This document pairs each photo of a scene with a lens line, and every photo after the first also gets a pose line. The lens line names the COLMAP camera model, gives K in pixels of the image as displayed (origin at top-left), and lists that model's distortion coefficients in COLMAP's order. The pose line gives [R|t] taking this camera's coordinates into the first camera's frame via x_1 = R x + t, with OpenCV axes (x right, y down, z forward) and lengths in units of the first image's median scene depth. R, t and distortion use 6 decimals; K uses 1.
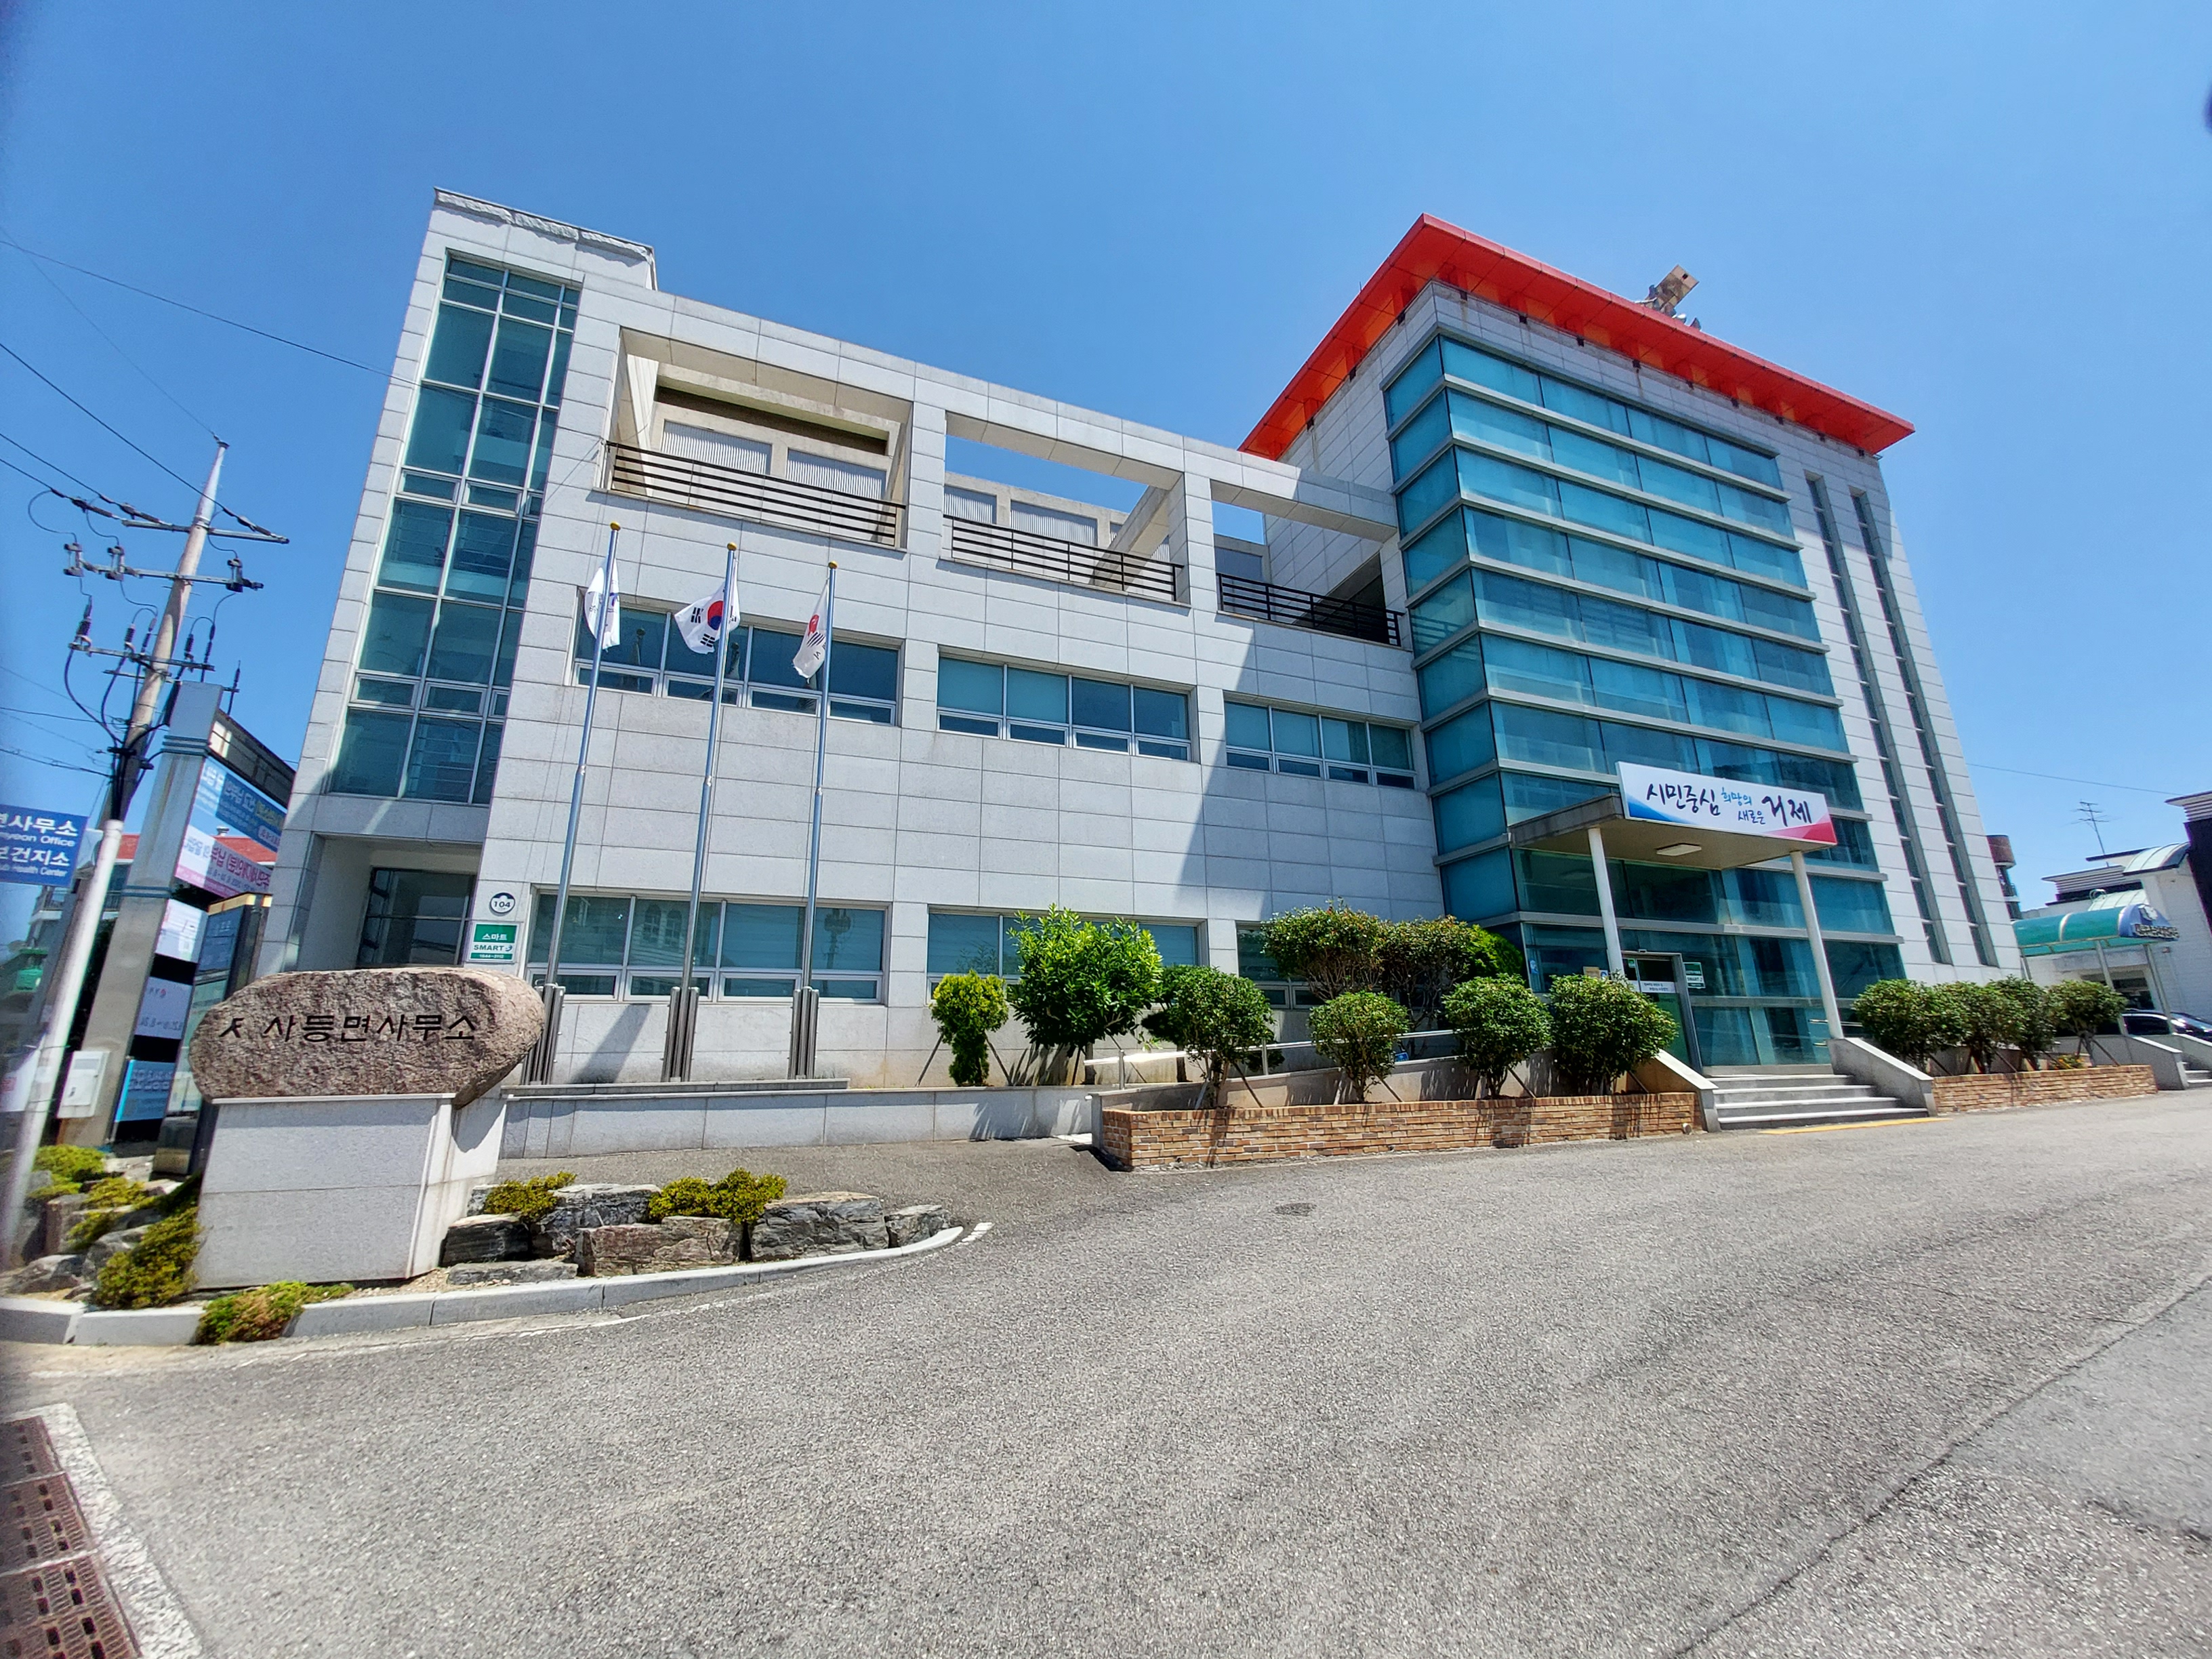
lens RADIAL K [[878.5, 0, 1105.3], [0, 878.5, 840.2], [0, 0, 1]] dist [0.001775, -0.004818]
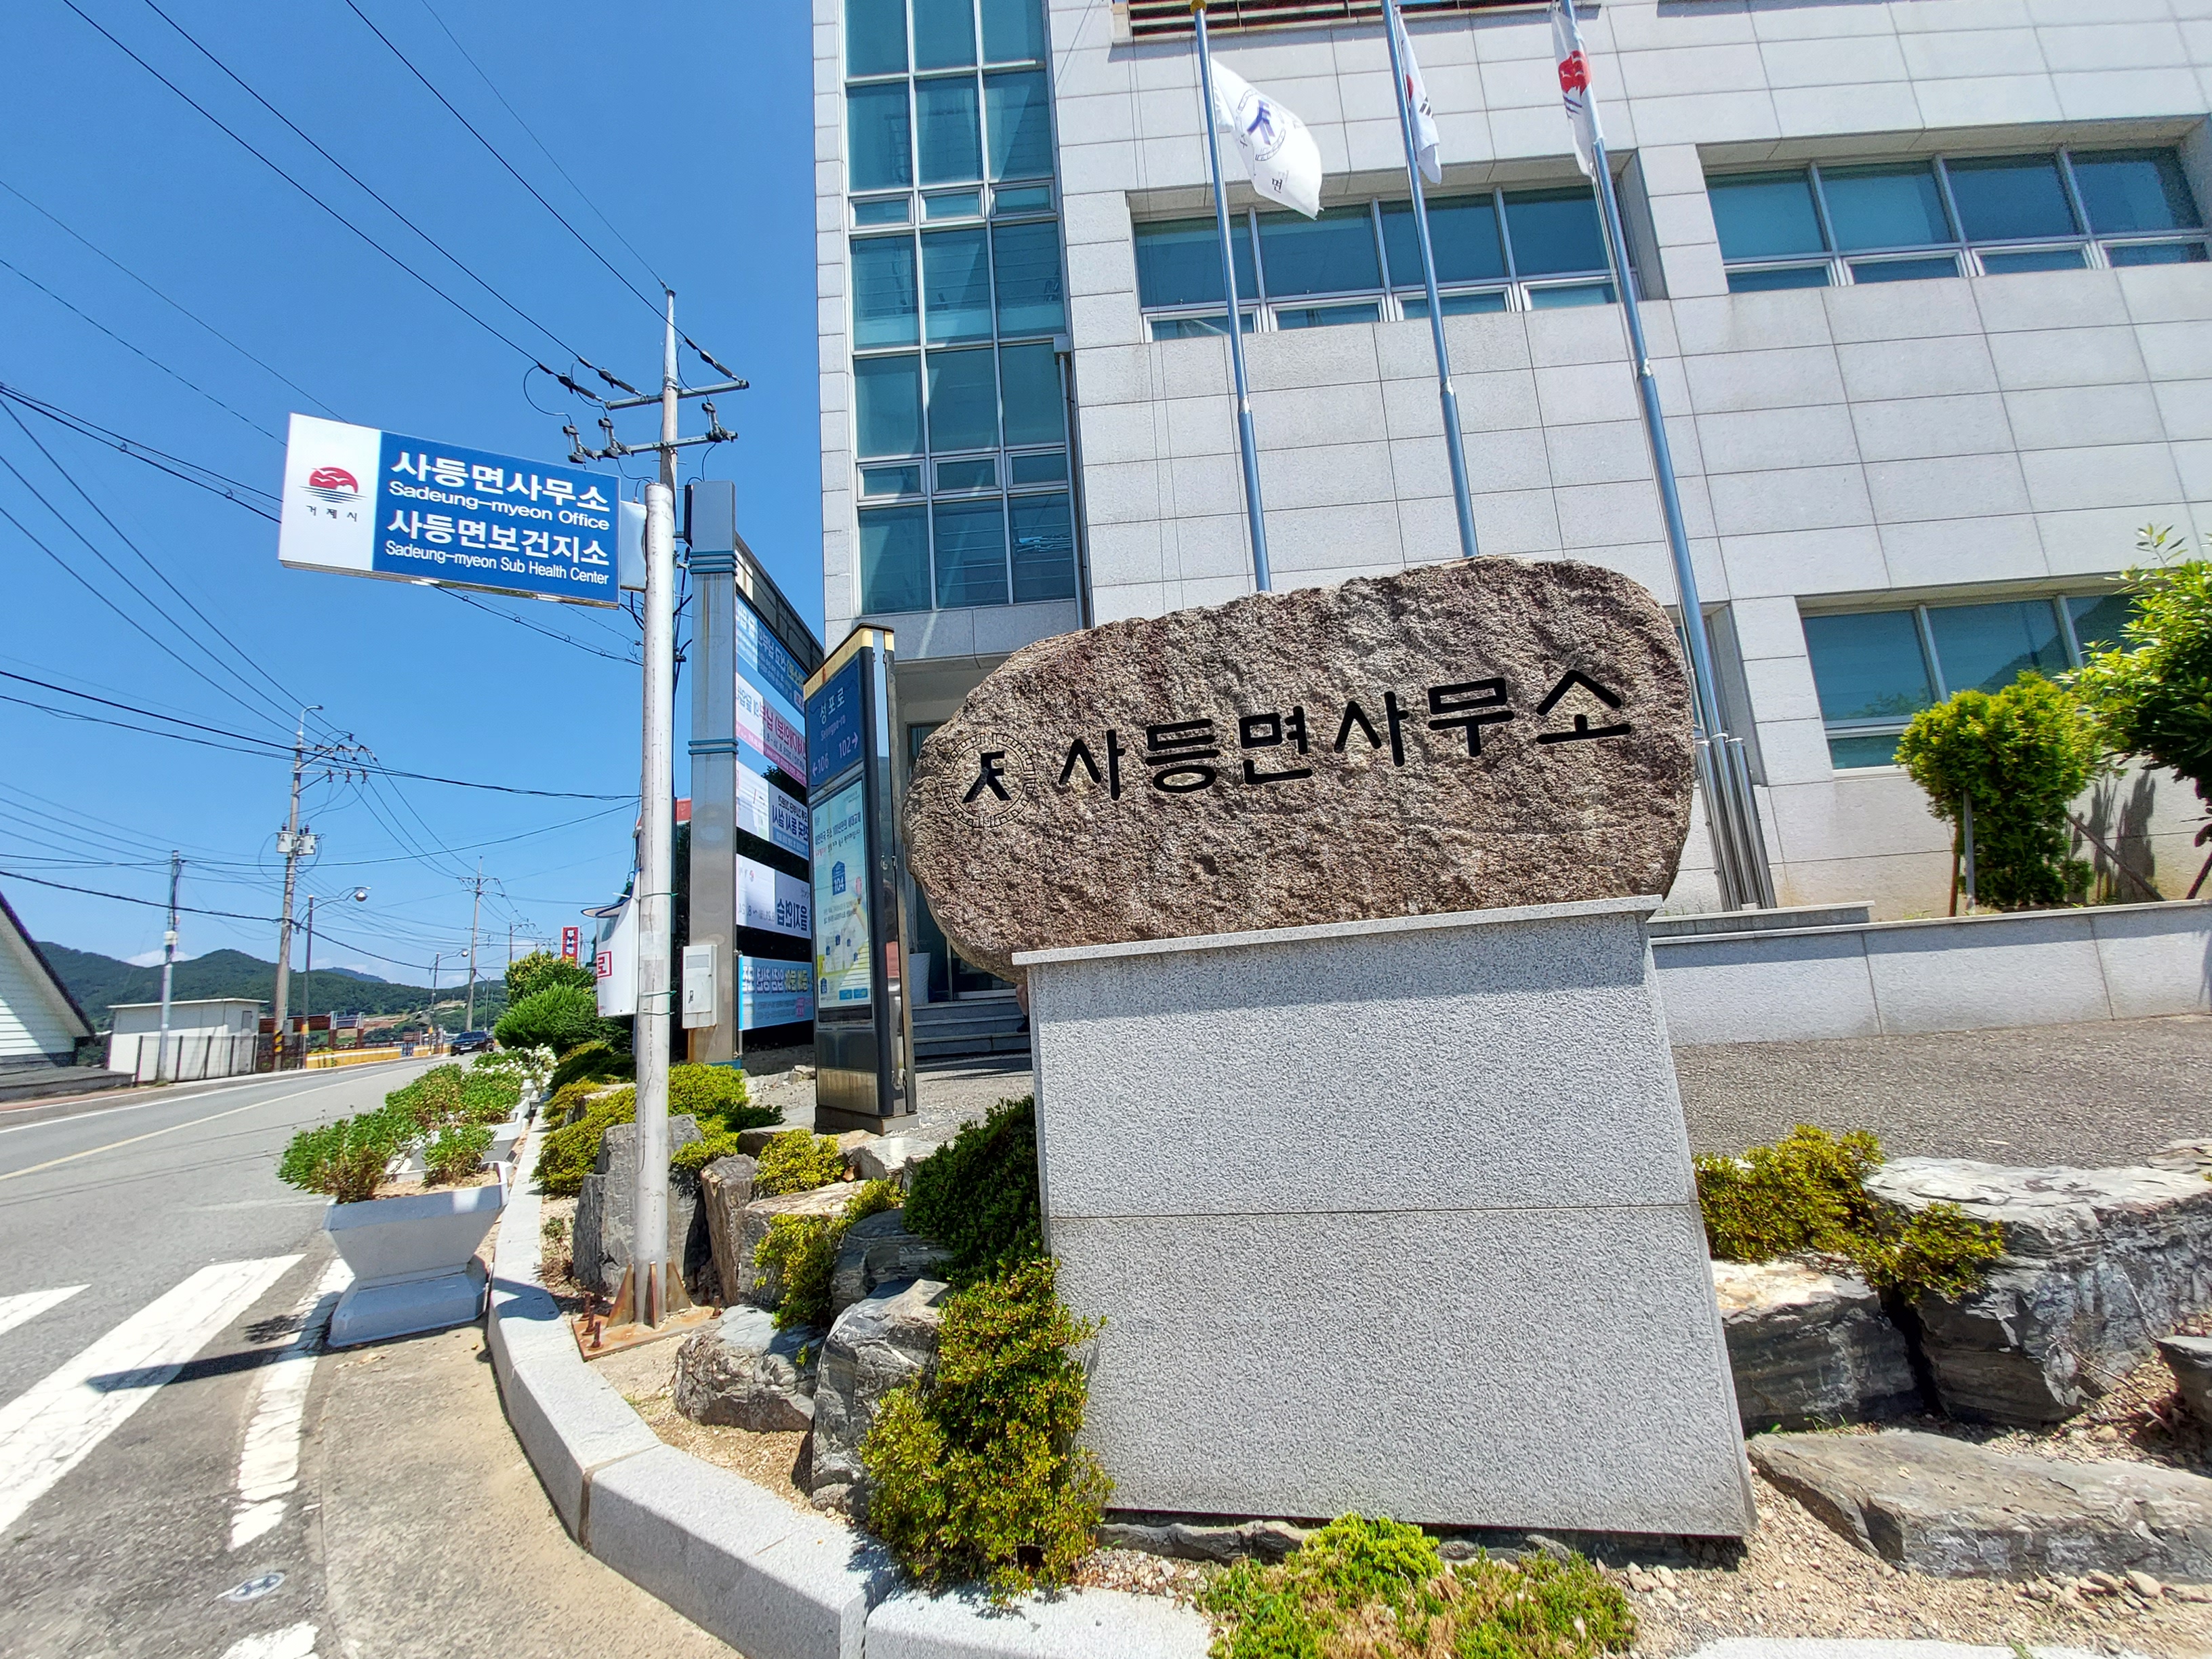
lens RADIAL K [[878.5, 0, 1105.3], [0, 878.5, 840.2], [0, 0, 1]] dist [0.001775, -0.004818]
pose [[0.915544, -0.111392, -0.386486, -0.371410], [0.156351, 0.983879, 0.086809, 0.099768], [0.370585, -0.139905, 0.918201, 0.306590]]
